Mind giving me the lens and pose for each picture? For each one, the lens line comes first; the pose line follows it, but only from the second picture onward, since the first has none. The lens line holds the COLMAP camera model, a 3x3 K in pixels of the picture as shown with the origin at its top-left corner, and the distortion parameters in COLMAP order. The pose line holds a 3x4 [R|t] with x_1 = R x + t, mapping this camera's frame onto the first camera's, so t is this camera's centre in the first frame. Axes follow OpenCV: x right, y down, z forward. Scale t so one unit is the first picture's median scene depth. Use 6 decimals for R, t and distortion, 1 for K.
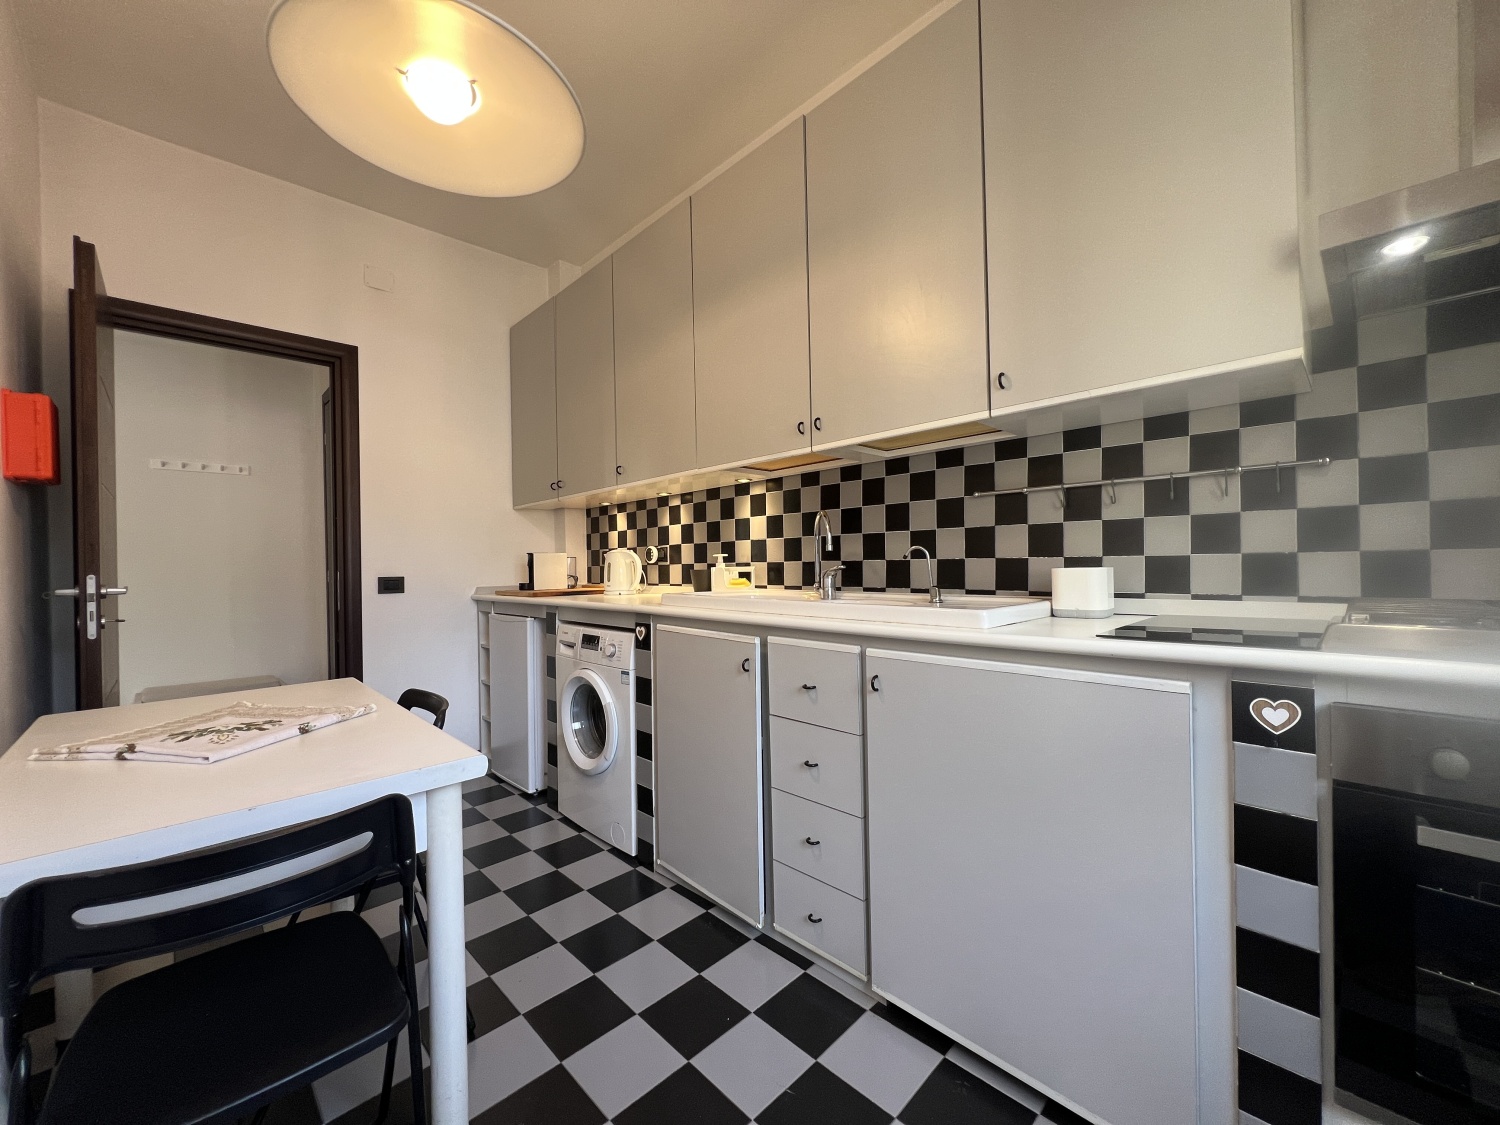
lens RADIAL K [[600.1, 0, 747.9], [0, 600.1, 564.4], [0, 0, 1]] dist [-0.003573, 0.000865]
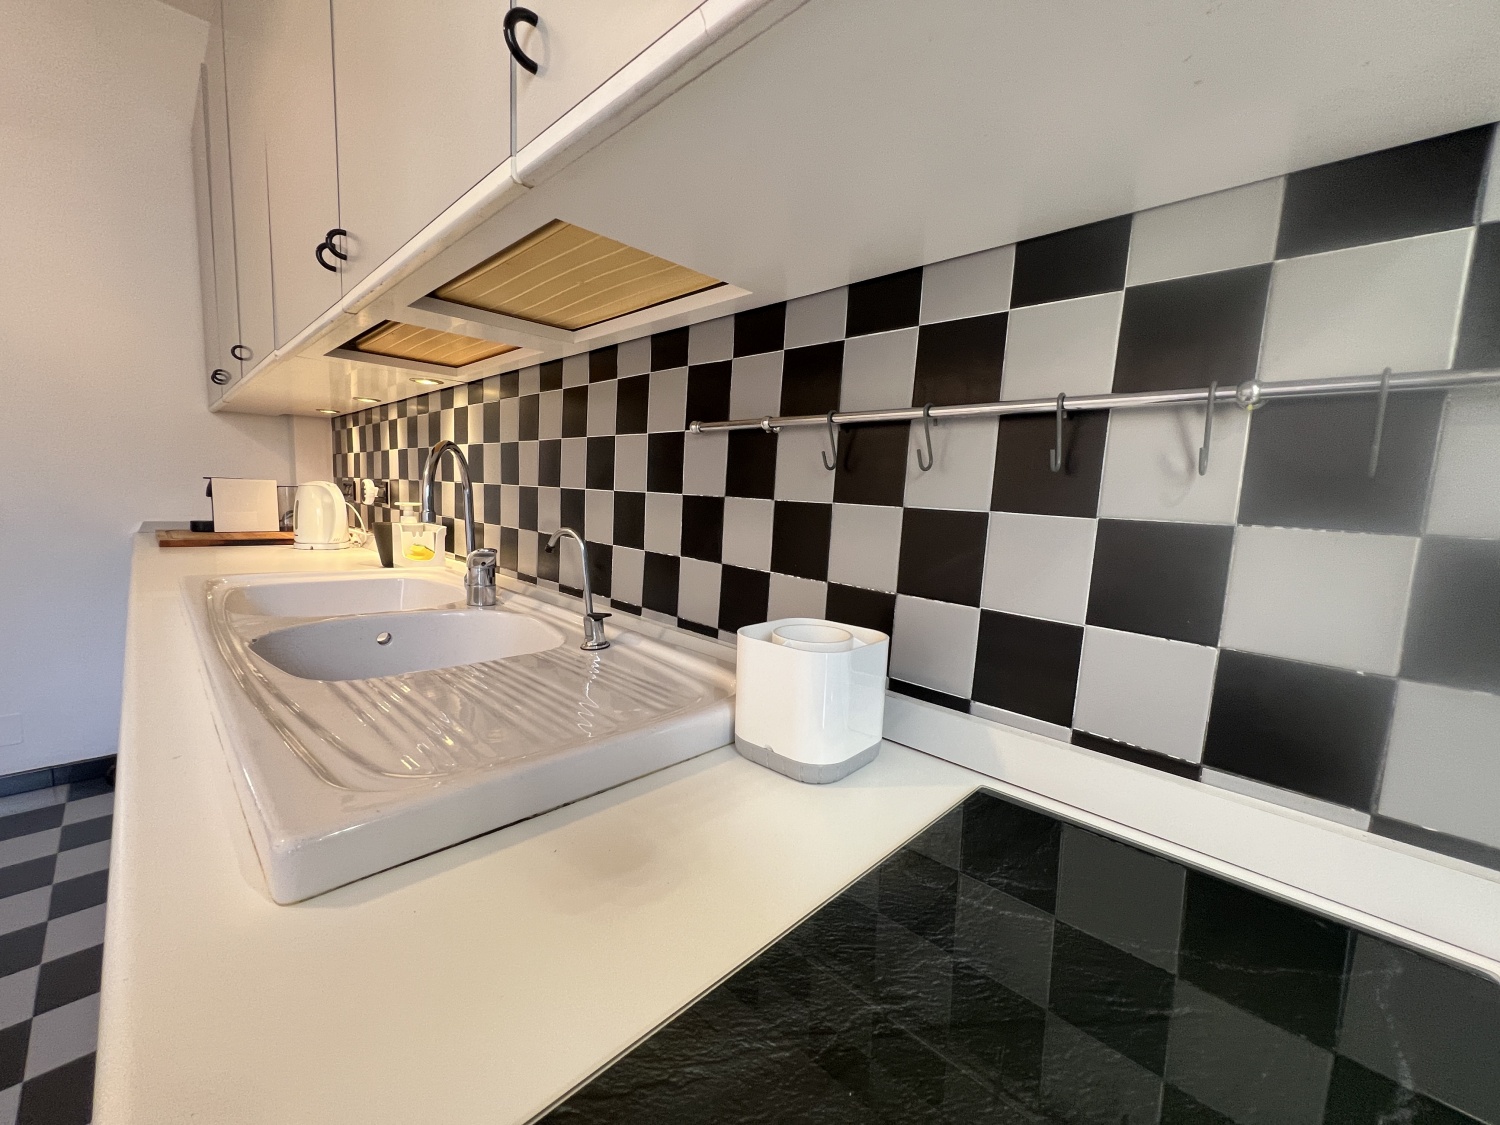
lens RADIAL K [[603.4, 0, 749.6], [0, 603.4, 563.5], [0, 0, 1]] dist [-0.001376, -0.000001]
pose [[0.998040, 0.059408, 0.019654, 0.499298], [-0.061299, 0.991310, 0.116395, -0.080626], [-0.012568, -0.117372, 0.993009, 0.608842]]
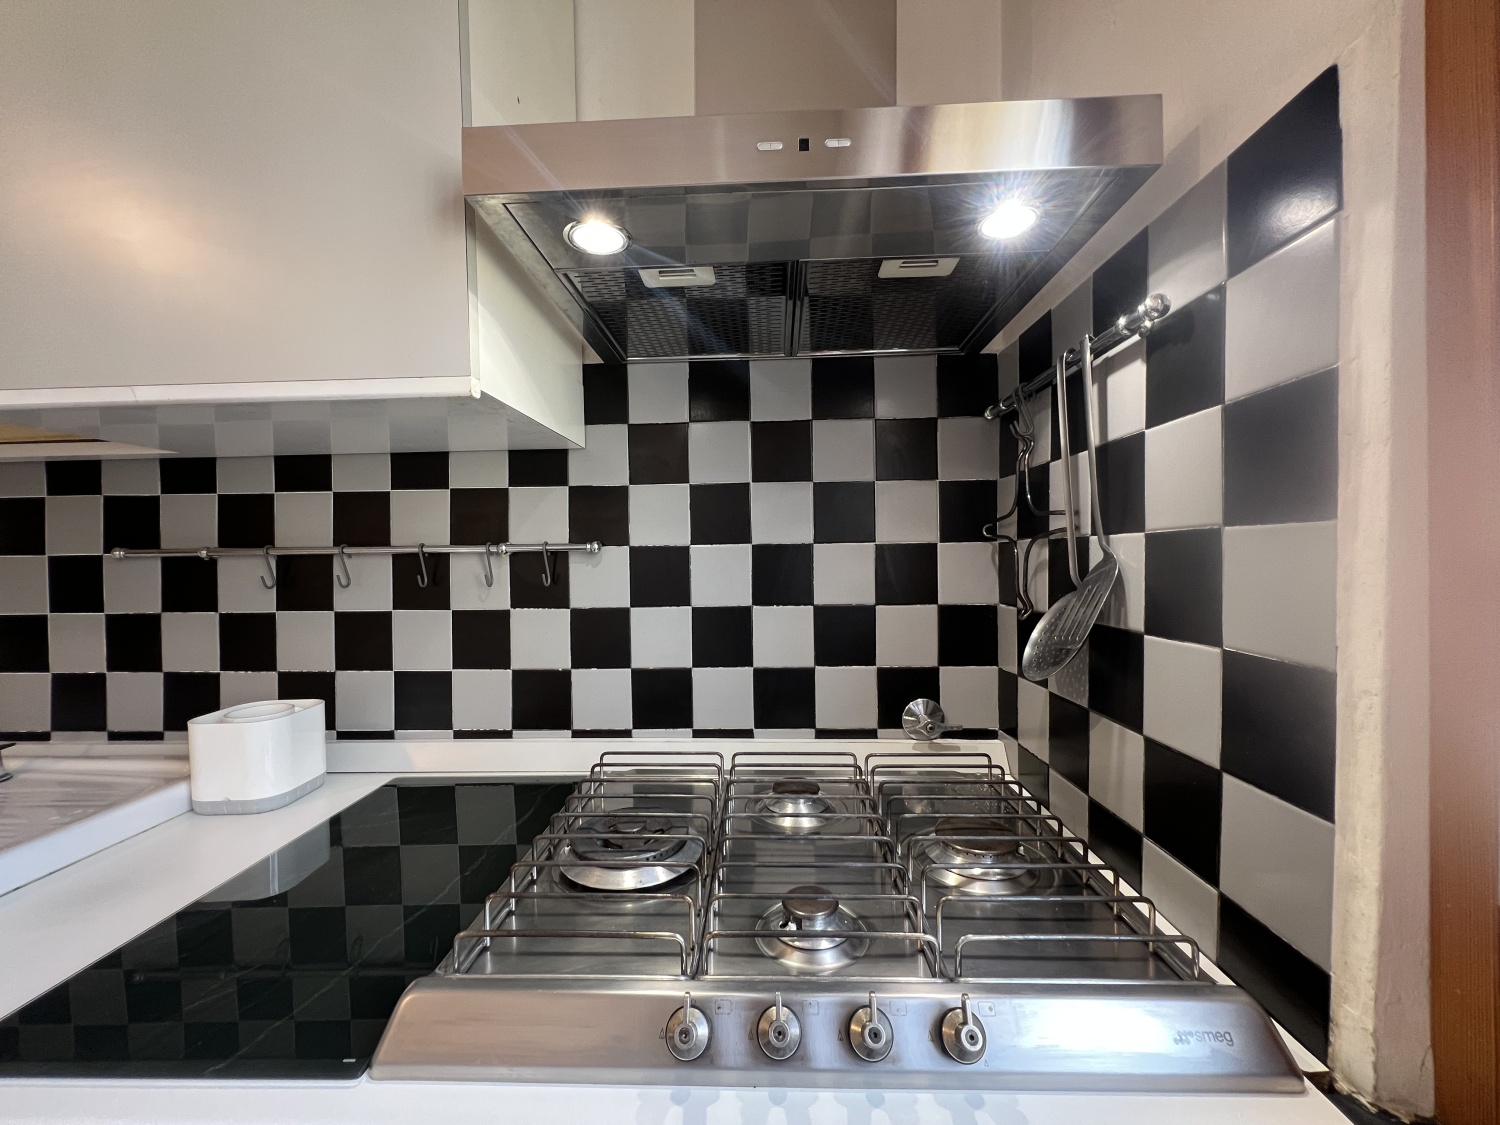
lens RADIAL K [[603.4, 0, 747.3], [0, 603.4, 574.3], [0, 0, 1]] dist [-0.001376, -0.000001]
pose [[0.724312, -0.007703, 0.689429, 0.493442], [0.002188, 0.999958, 0.008873, -0.120993], [-0.689469, -0.004918, 0.724299, 0.283086]]
